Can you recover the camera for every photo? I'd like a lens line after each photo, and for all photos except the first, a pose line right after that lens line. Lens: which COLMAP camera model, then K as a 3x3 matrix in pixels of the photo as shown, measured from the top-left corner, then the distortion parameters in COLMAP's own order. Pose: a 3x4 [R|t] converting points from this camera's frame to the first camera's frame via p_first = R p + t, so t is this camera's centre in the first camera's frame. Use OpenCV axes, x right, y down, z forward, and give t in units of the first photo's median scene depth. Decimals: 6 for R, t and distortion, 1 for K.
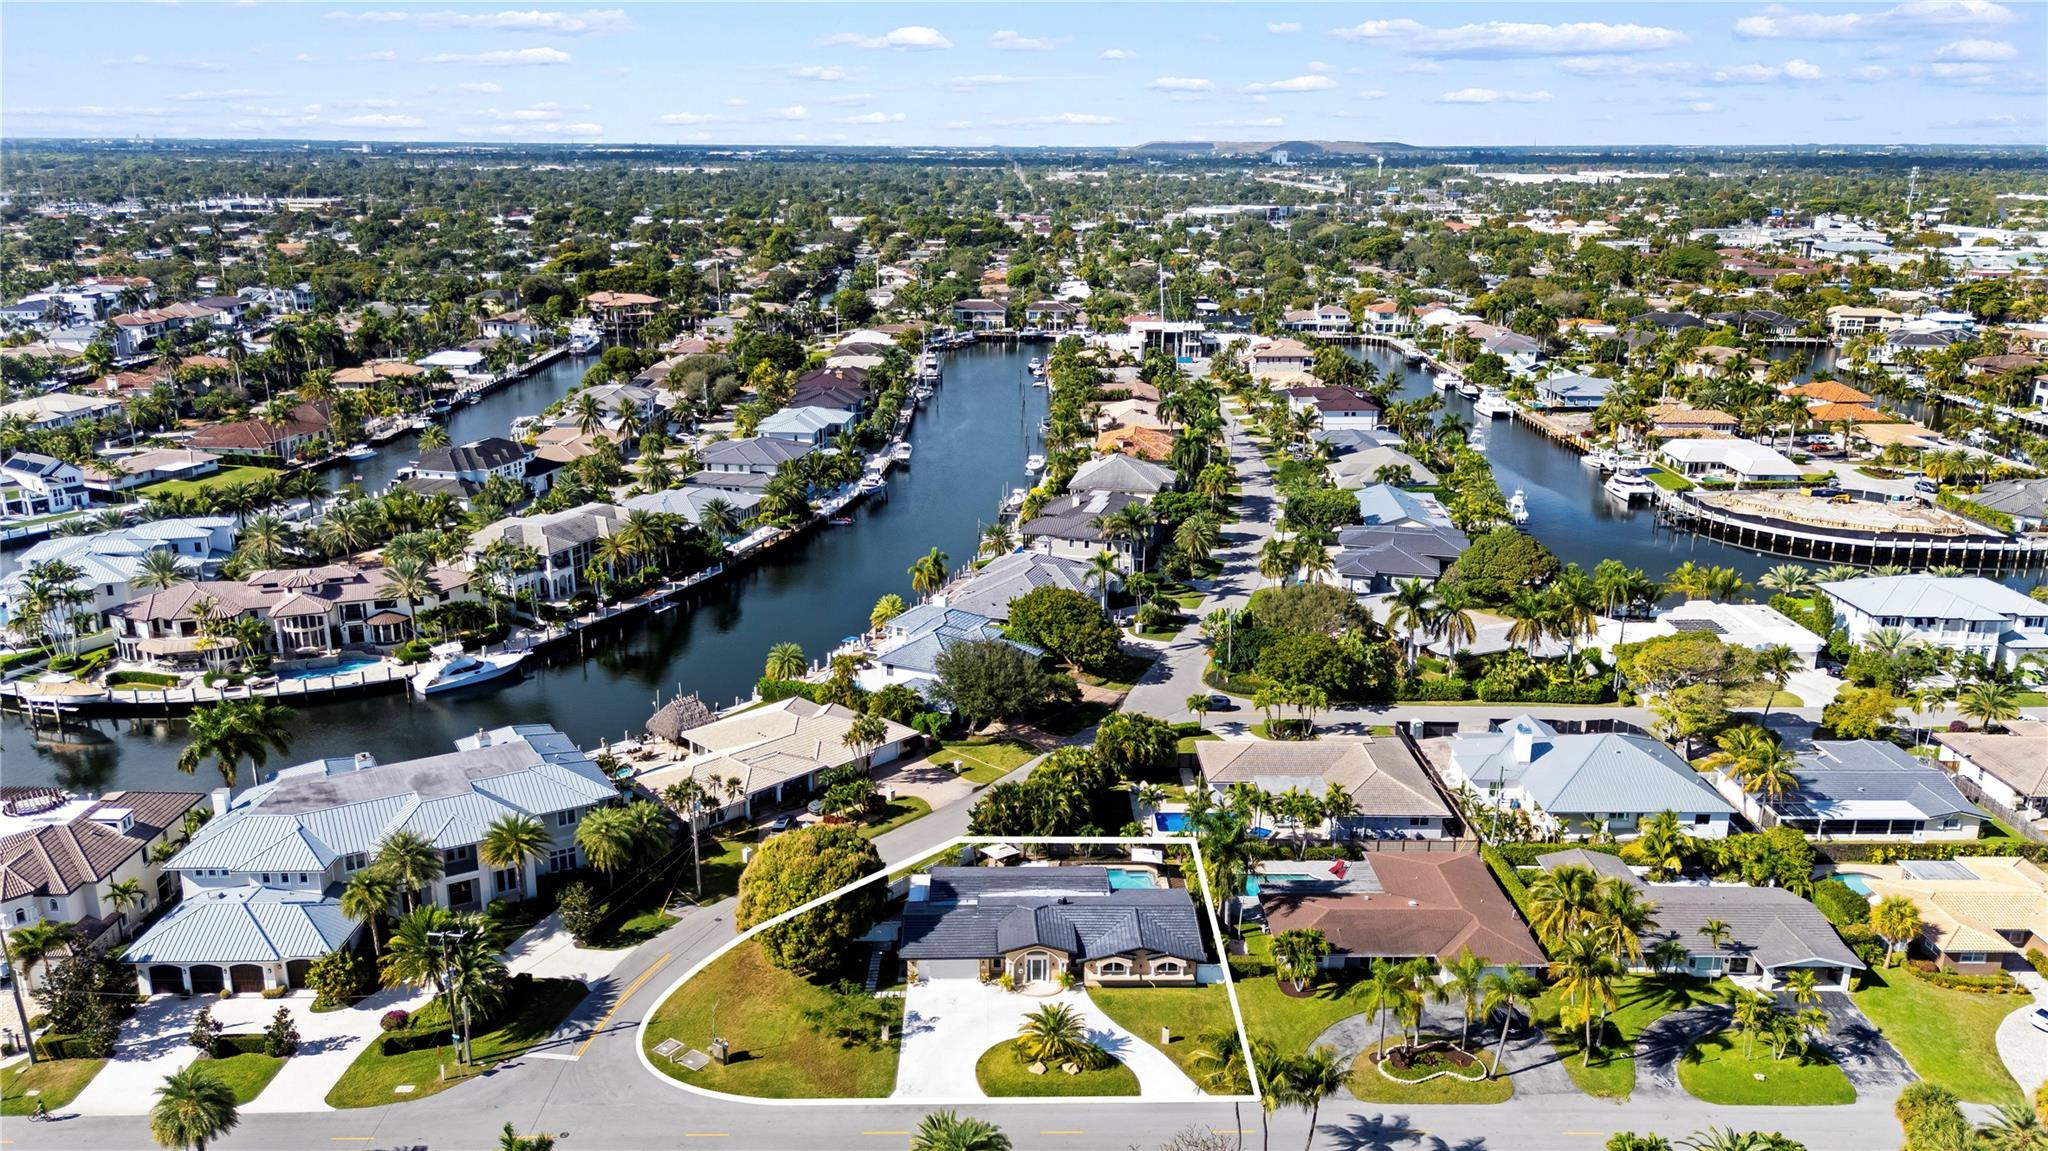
lens RADIAL K [[1501.6, 0, 1016.9], [0, 1501.6, 573.1], [0, 0, 1]] dist [0.102367, -0.125998]
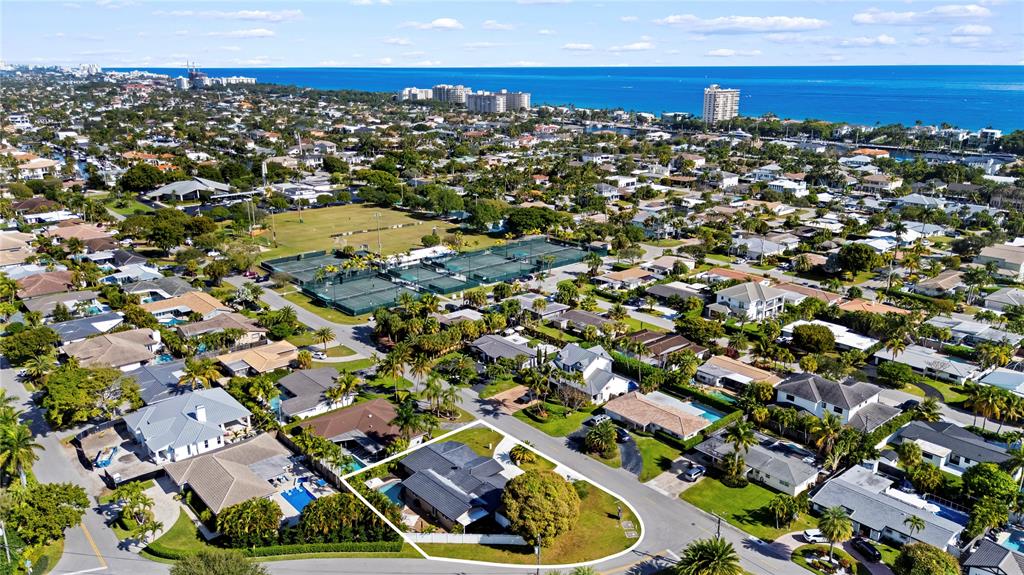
lens RADIAL K [[750.8, 0, 508.5], [0, 750.8, 286.3], [0, 0, 1]] dist [0.102367, -0.125998]
pose [[-0.644917, -0.217062, 0.732780, -0.498110], [0.209544, 0.871854, 0.442676, -0.312785], [-0.734965, 0.439039, -0.516789, 0.910236]]
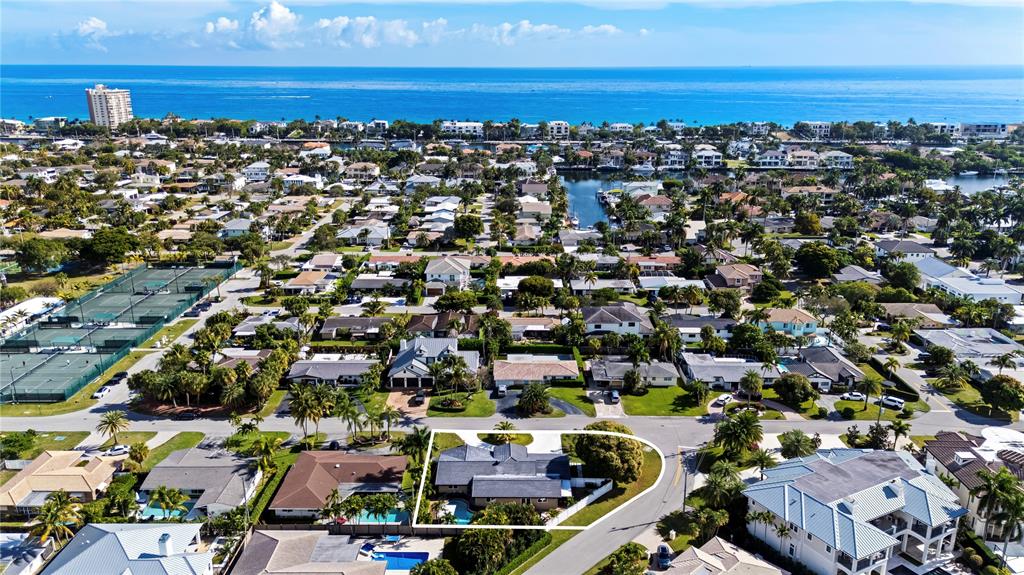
lens RADIAL K [[750.8, 0, 508.5], [0, 750.8, 286.3], [0, 0, 1]] dist [0.102367, -0.125998]
pose [[-0.999752, -0.008071, 0.020750, -0.003948], [0.004293, 0.844604, 0.535374, -0.385728], [-0.021846, 0.535330, -0.844360, 1.170876]]
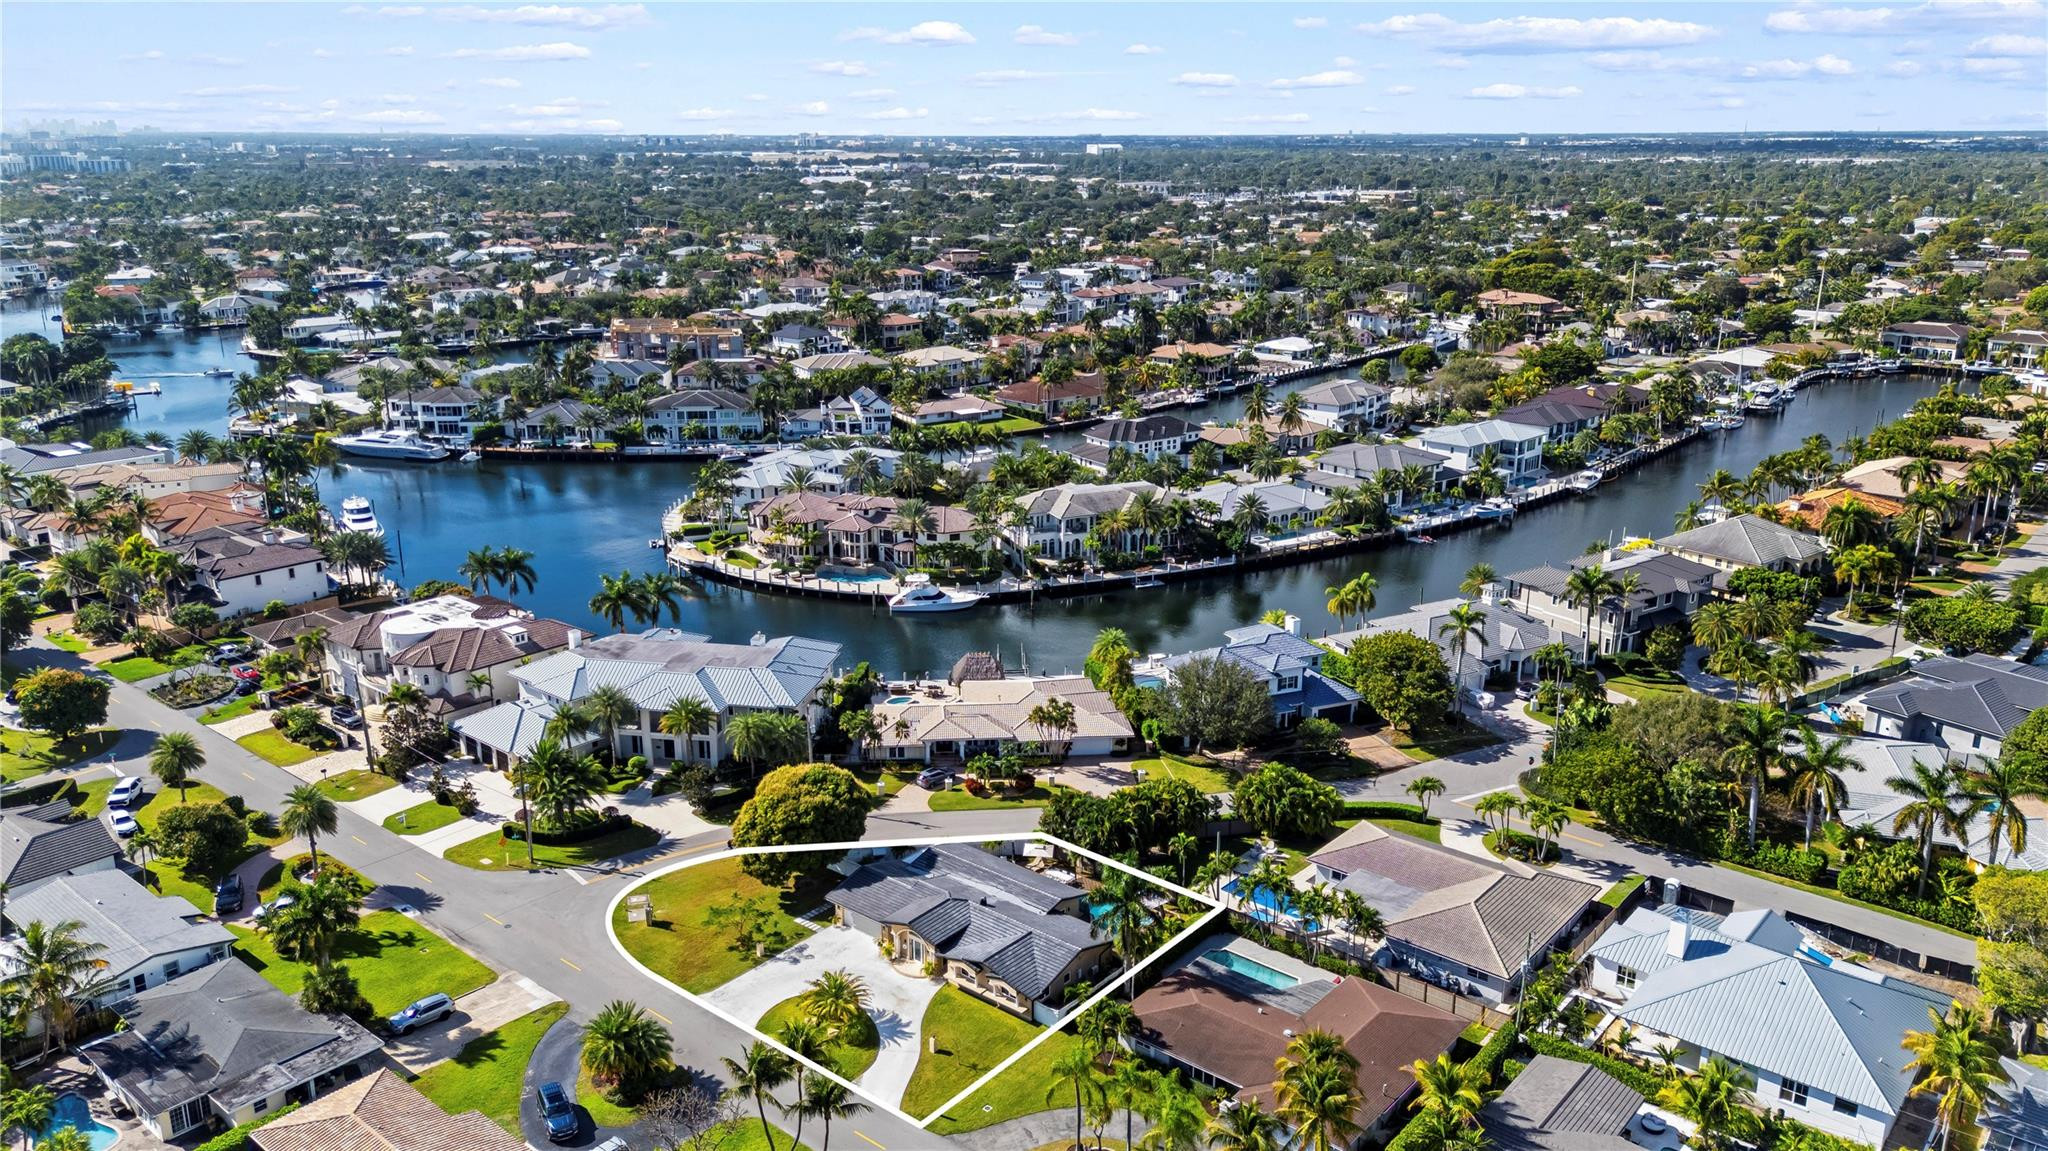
lens RADIAL K [[1501.6, 0, 1016.9], [0, 1501.6, 573.1], [0, 0, 1]] dist [0.102367, -0.125998]
pose [[0.755192, 0.180643, -0.630122, 0.424069], [-0.177174, 0.981750, 0.069106, -0.049049], [0.631106, 0.059453, 0.773415, 0.138464]]
